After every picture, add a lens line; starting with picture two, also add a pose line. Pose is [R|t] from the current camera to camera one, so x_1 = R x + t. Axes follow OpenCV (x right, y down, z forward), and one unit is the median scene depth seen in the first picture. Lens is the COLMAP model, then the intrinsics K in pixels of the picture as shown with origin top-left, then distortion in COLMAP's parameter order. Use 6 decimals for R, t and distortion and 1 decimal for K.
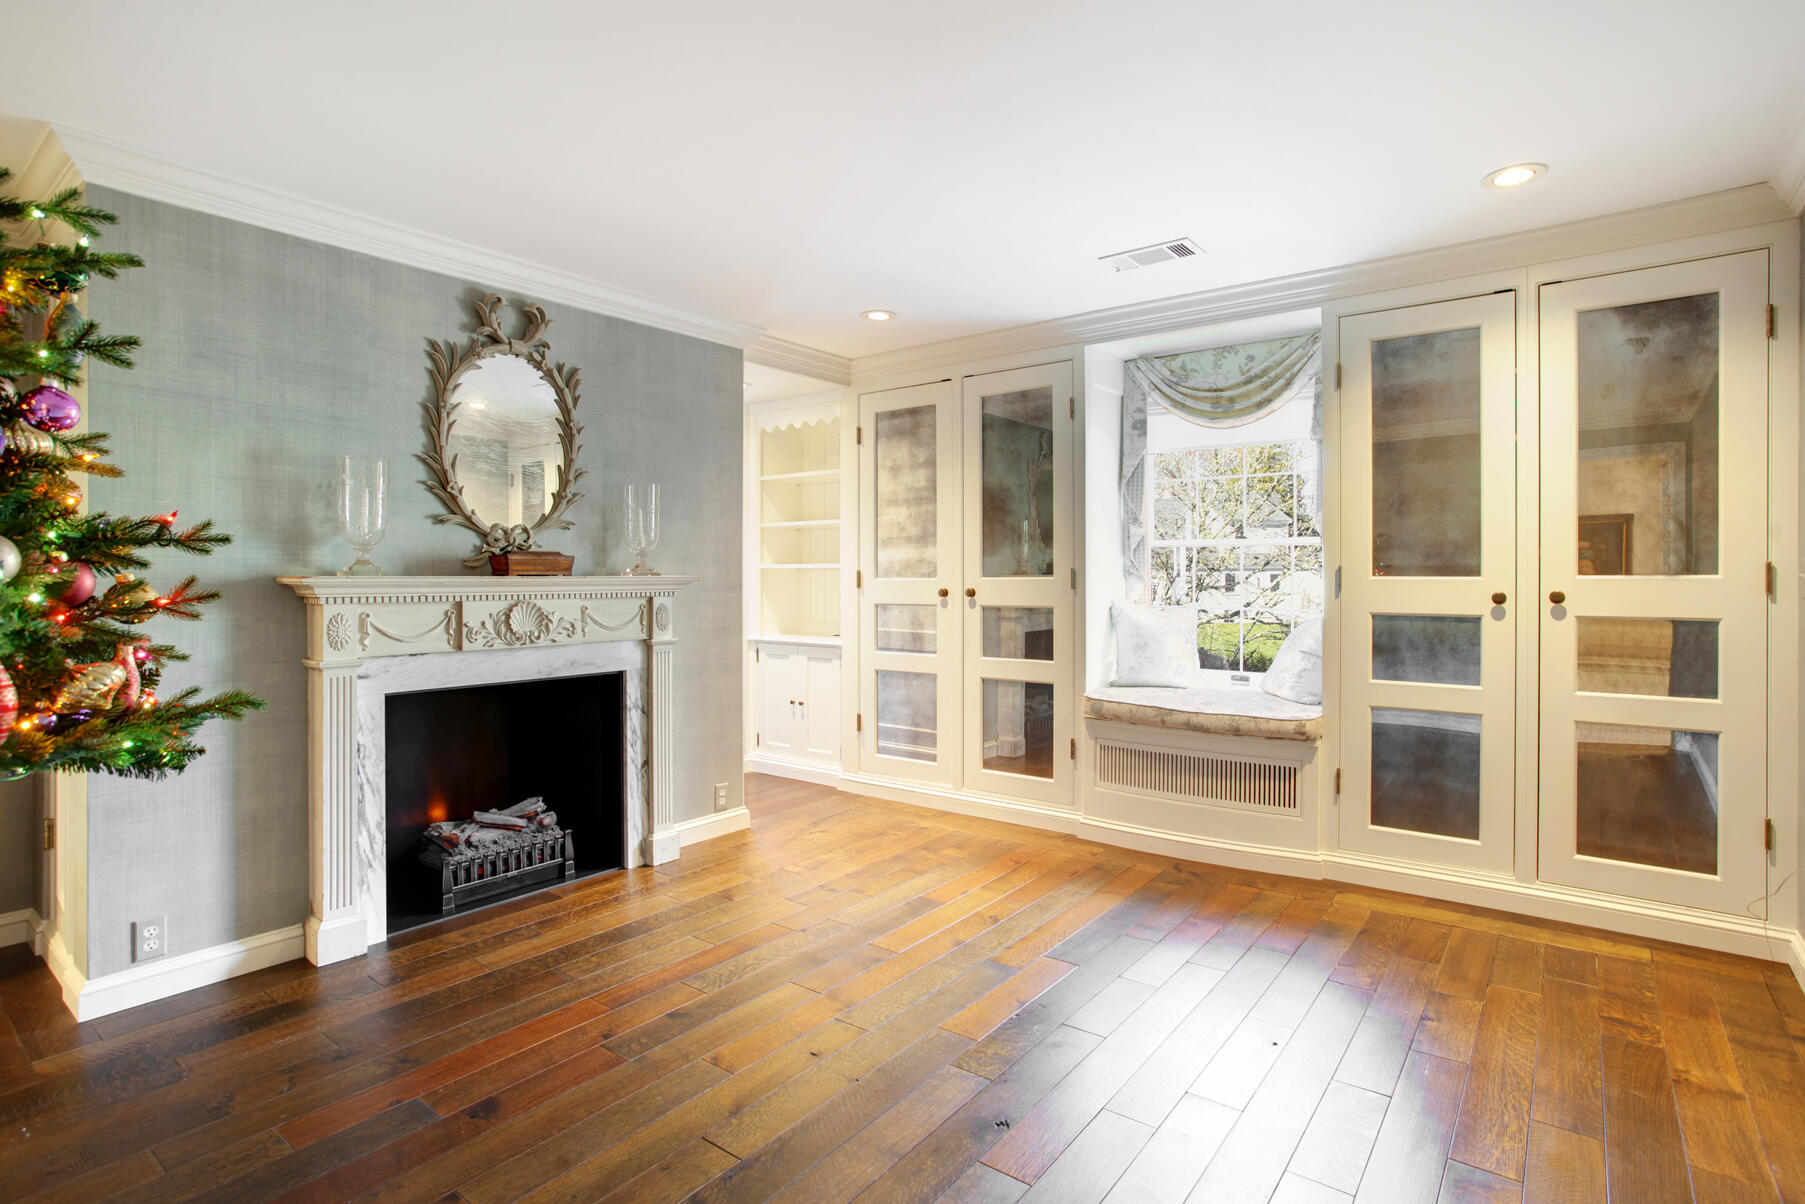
lens RADIAL K [[892.0, 0, 898.8], [0, 892.0, 578.0], [0, 0, 1]] dist [-0.052093, 0.030512]
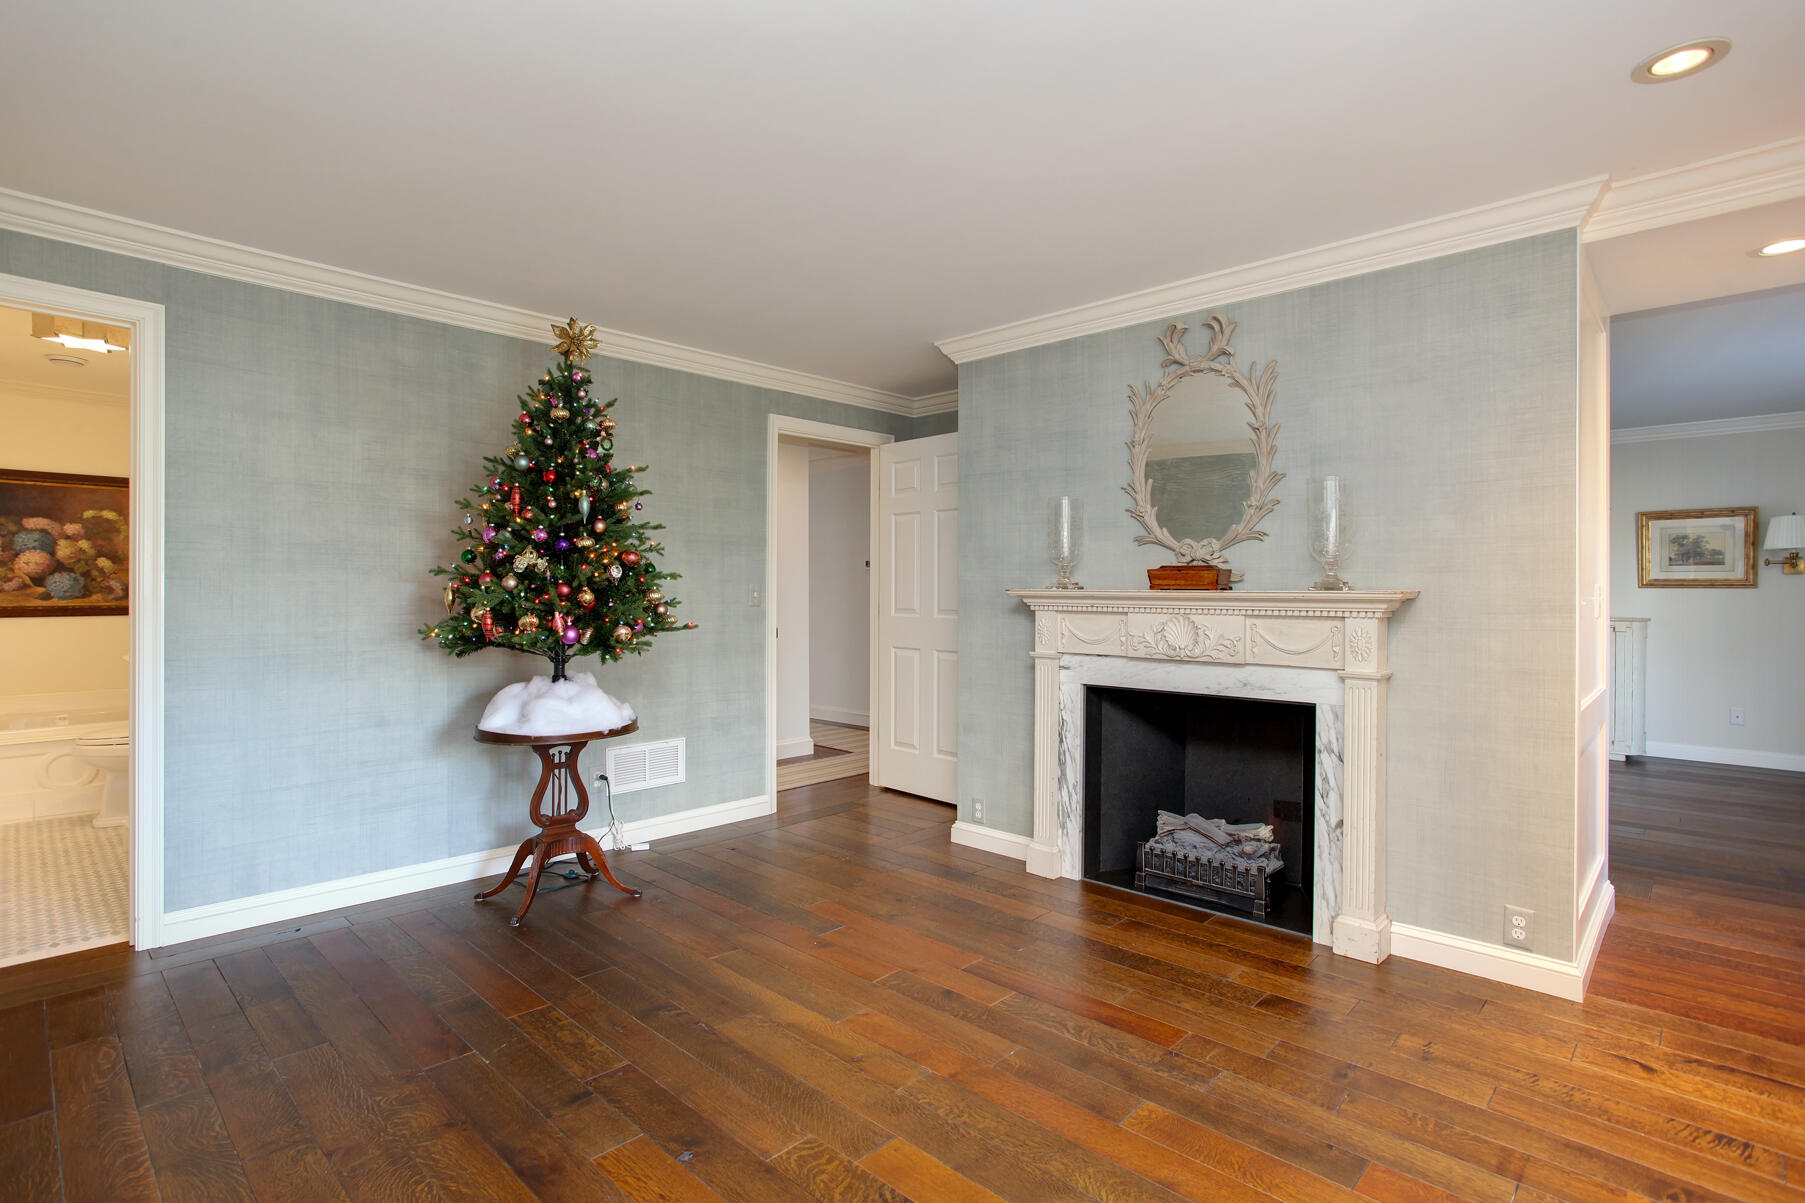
lens RADIAL K [[876.7, 0, 926.8], [0, 876.7, 592.9], [0, 0, 1]] dist [-0.018559, -0.000217]
pose [[-0.069381, 0.005476, -0.997575, 0.583015], [-0.005320, 0.999969, 0.005860, -0.003459], [0.997576, 0.005714, -0.069349, 0.749757]]
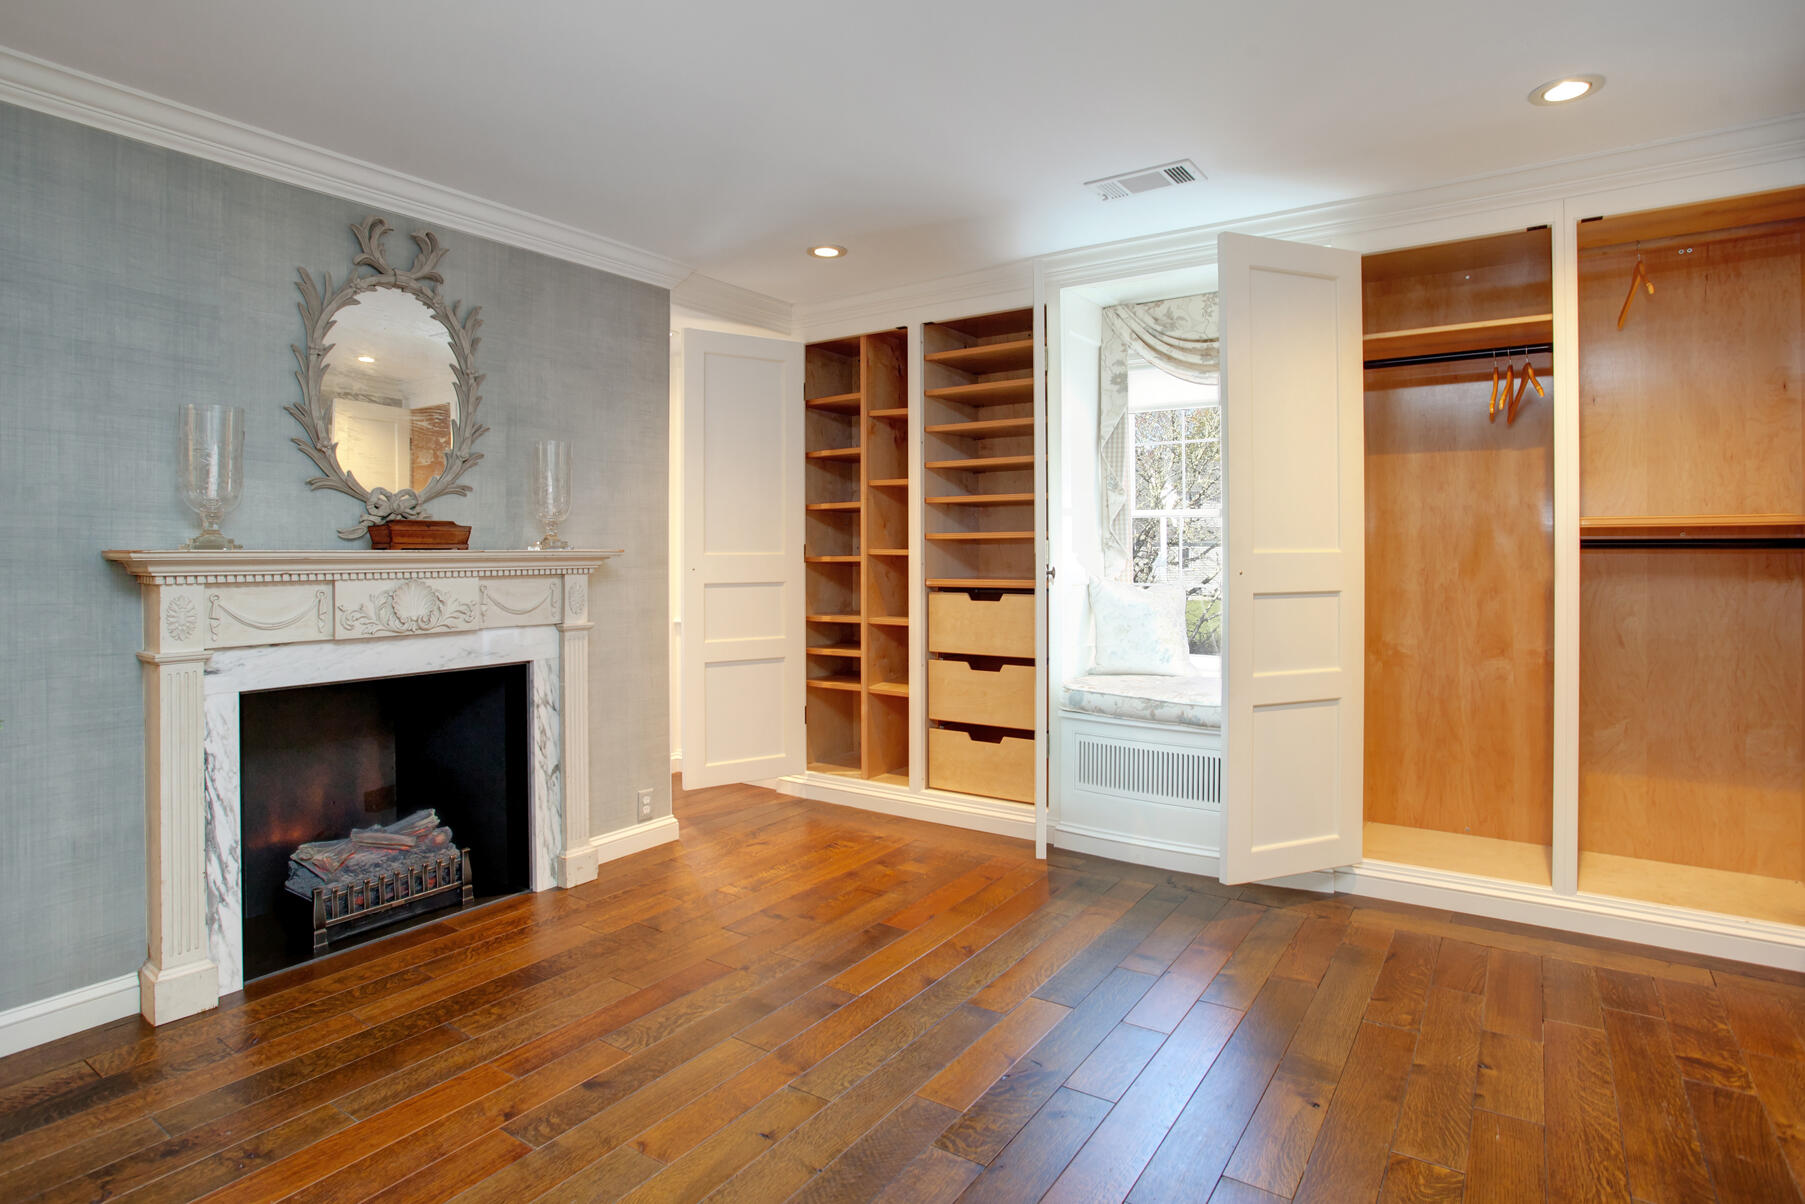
lens RADIAL K [[945.3, 0, 870.3], [0, 945.3, 550.9], [0, 0, 1]] dist [-0.069658, 0.028211]
pose [[0.999113, -0.001214, 0.042091, -0.022904], [0.001293, 0.999997, -0.001840, 0.000694], [-0.042088, 0.001893, 0.999112, 0.094042]]
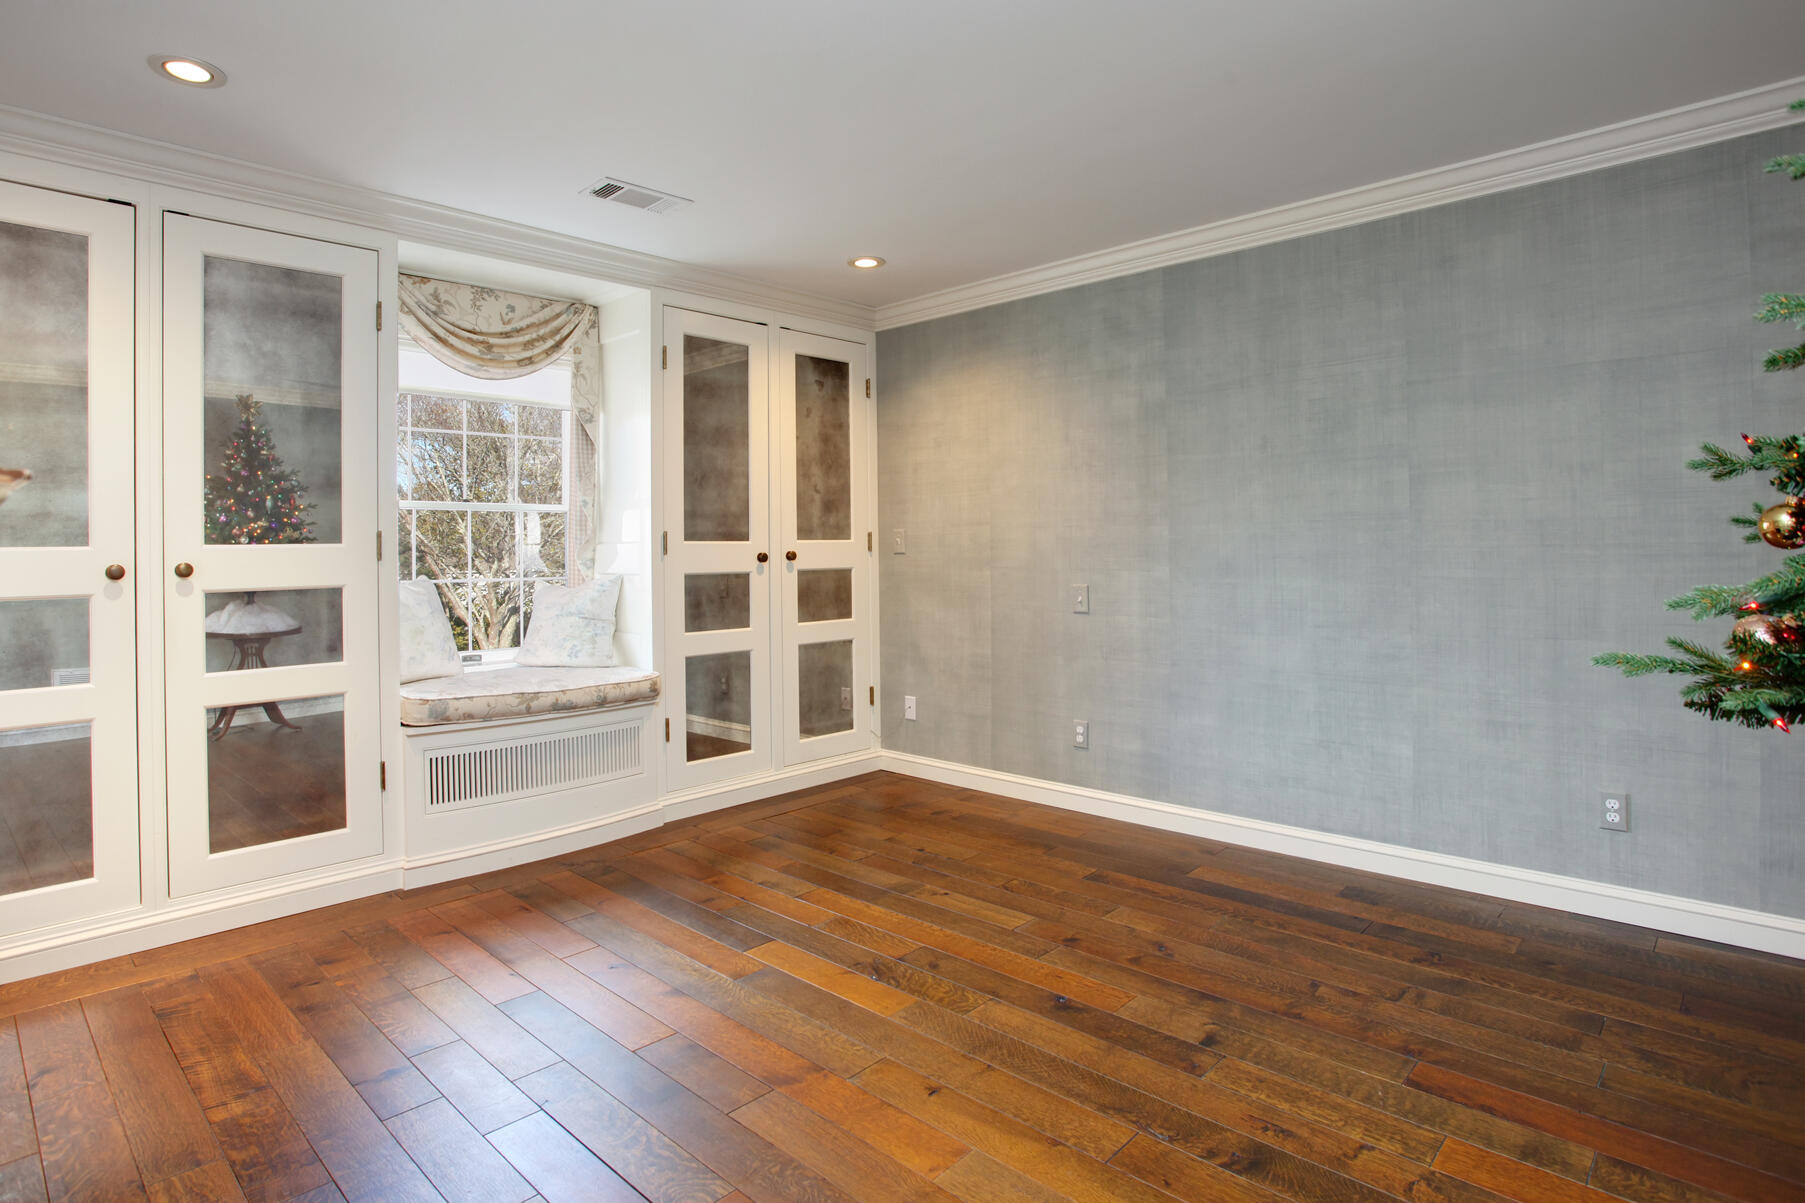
lens RADIAL K [[967.3, 0, 850.6], [0, 967.3, 547.8], [0, 0, 1]] dist [-0.068192, 0.046598]
pose [[0.137929, 0.001519, 0.990441, -0.660129], [0.015498, 0.999873, -0.003691, 0.014010], [-0.990321, 0.015859, 0.137888, 0.618612]]
